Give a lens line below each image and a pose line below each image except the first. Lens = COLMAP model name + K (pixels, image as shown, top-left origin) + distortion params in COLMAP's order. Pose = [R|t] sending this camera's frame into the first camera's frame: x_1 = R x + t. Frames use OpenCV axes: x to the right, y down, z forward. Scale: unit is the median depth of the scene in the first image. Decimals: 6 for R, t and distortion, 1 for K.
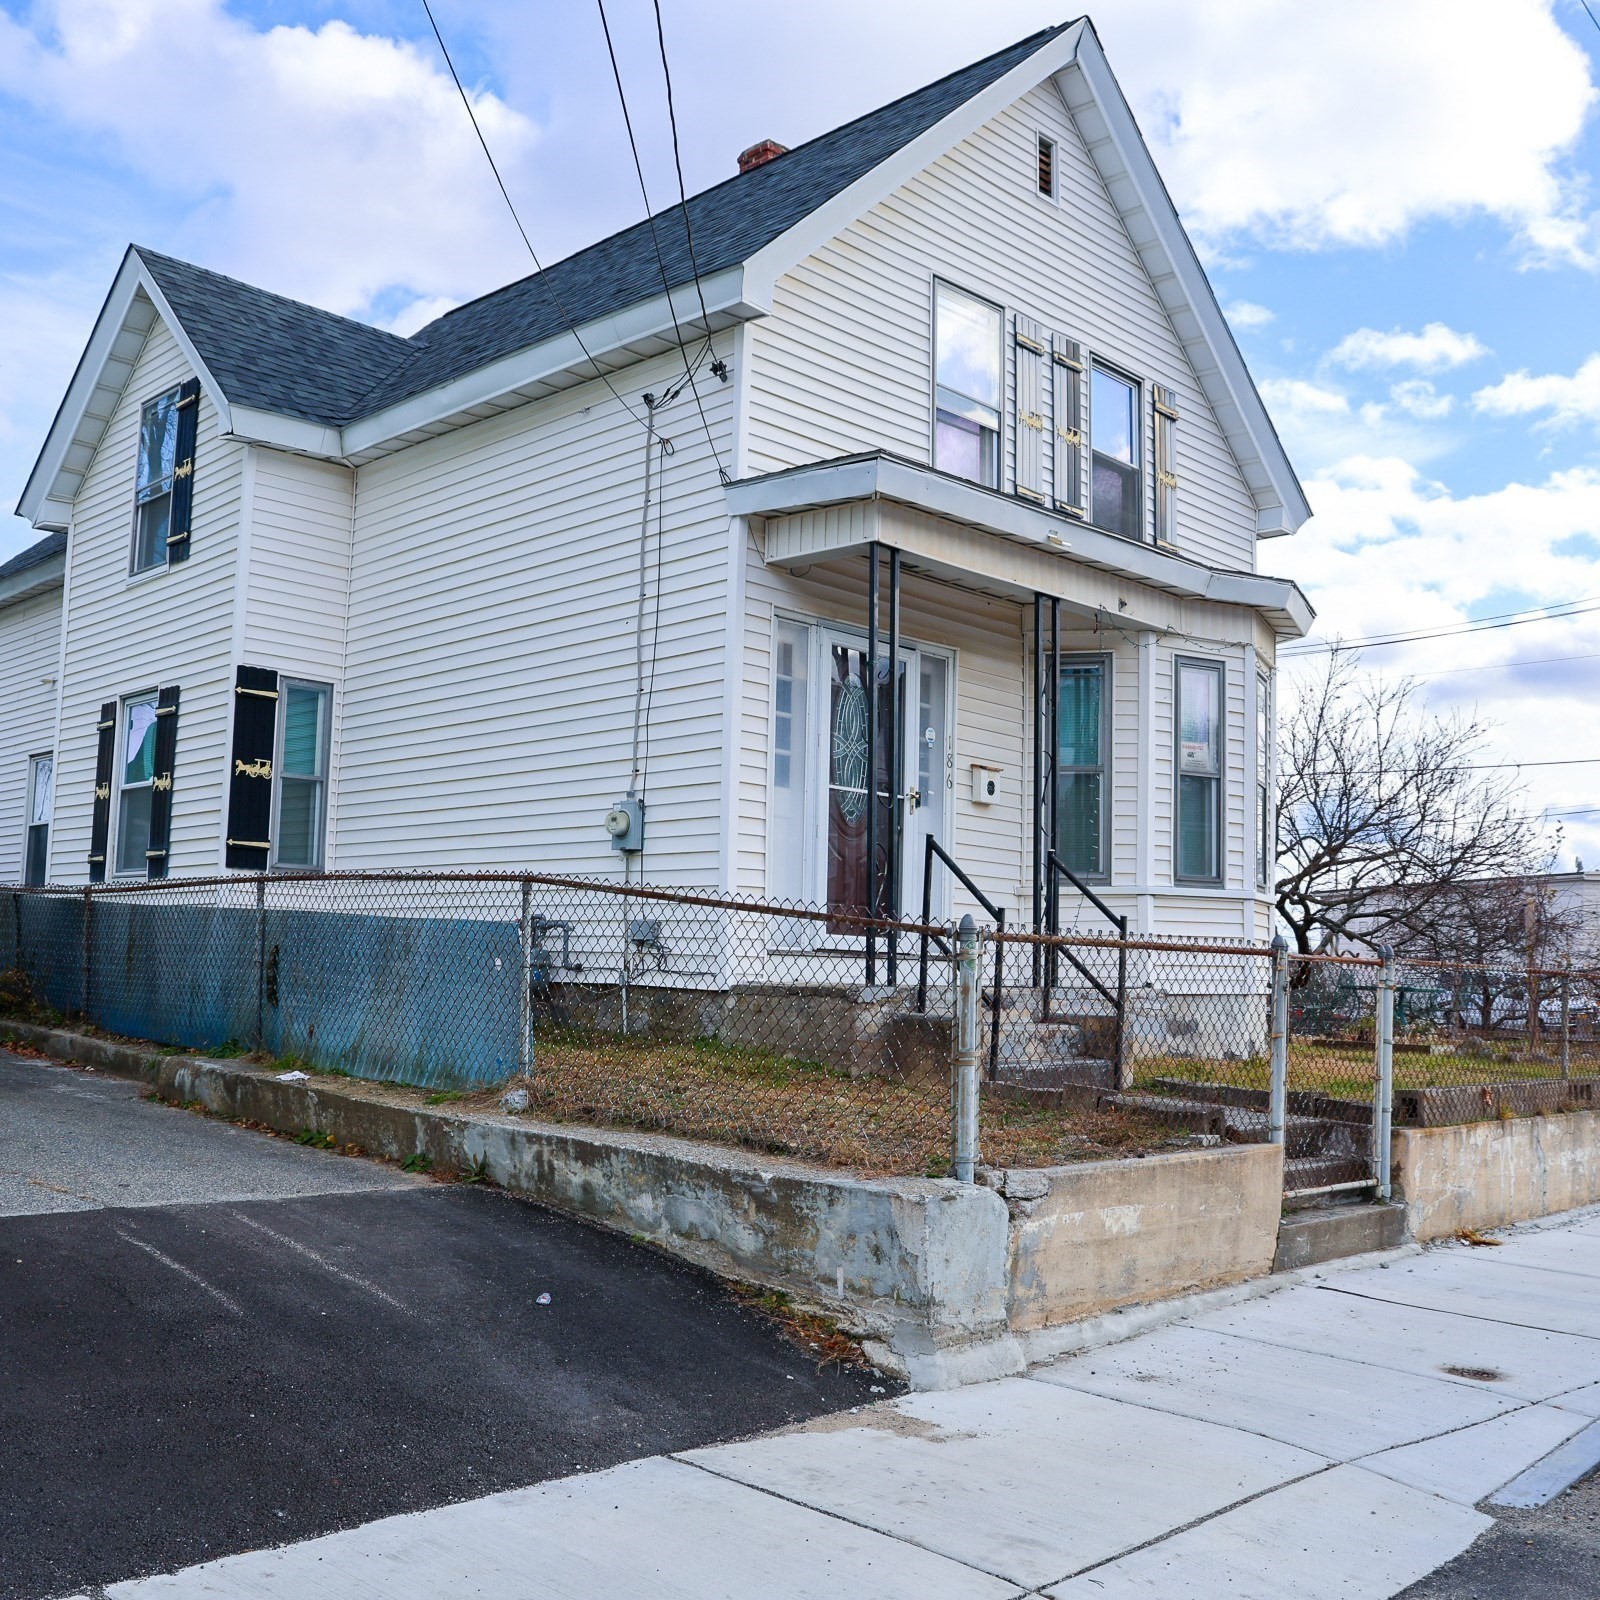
lens RADIAL K [[1645.1, 0, 800.0], [0, 1645.1, 800.0], [0, 0, 1]] dist [-0.110887, 0.096599]
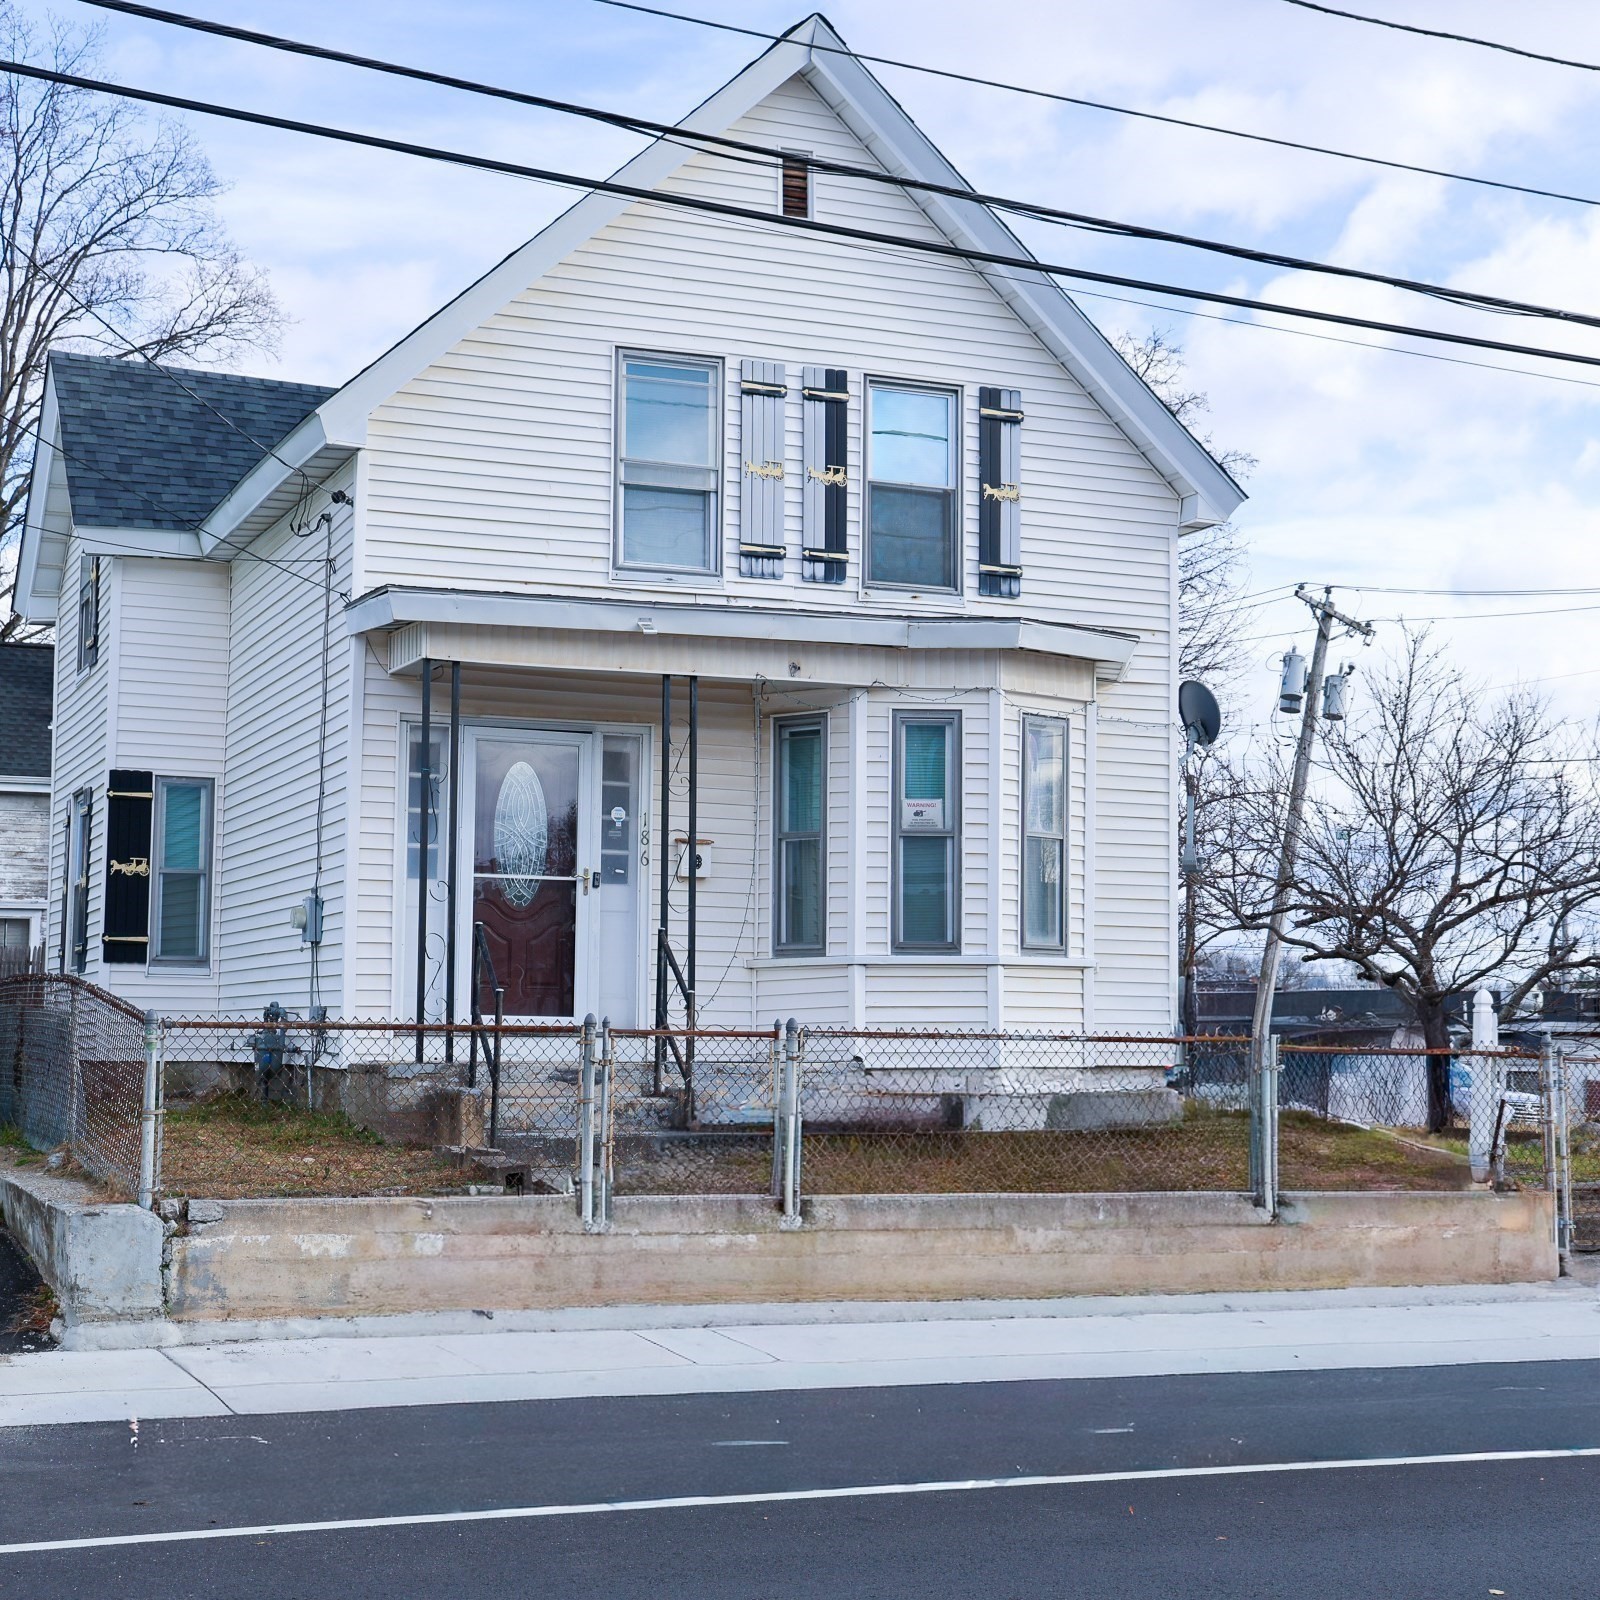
lens RADIAL K [[2600.4, 0, 800.0], [0, 2600.4, 800.0], [0, 0, 1]] dist [0.039897, 0.192536]
pose [[0.920791, -0.053299, -0.386398, 0.770705], [0.056664, 0.998390, -0.002687, -0.036027], [0.385919, -0.019421, 0.922328, -0.417677]]
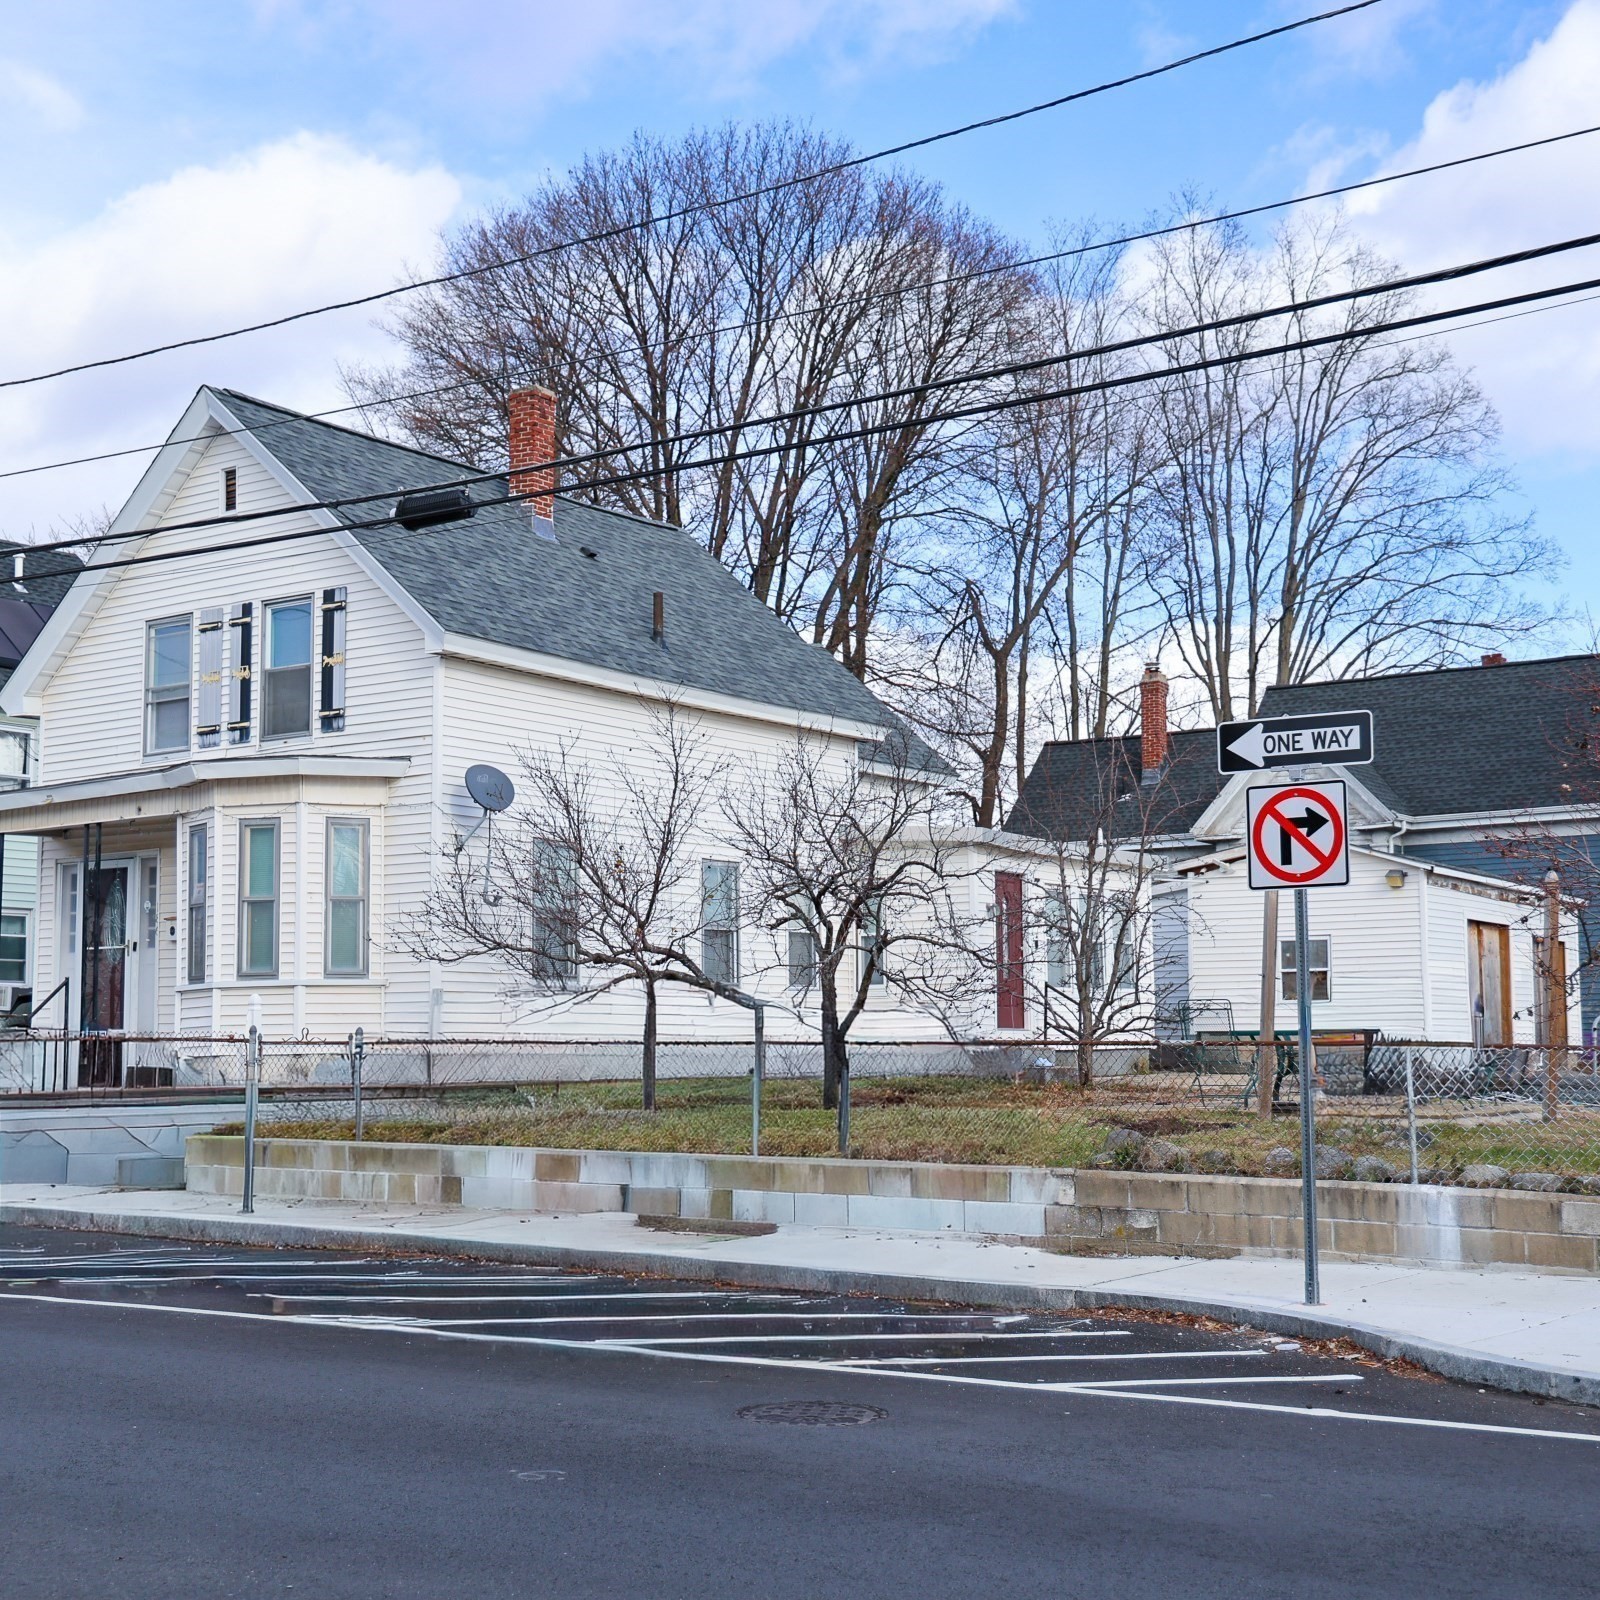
lens RADIAL K [[2208.7, 0, 800.0], [0, 2208.7, 800.0], [0, 0, 1]] dist [-0.007481, -0.013205]
pose [[0.193071, -0.134269, -0.971954, 2.302175], [0.122649, 0.986126, -0.111863, 0.179548], [0.973489, -0.097611, 0.206861, 1.144376]]
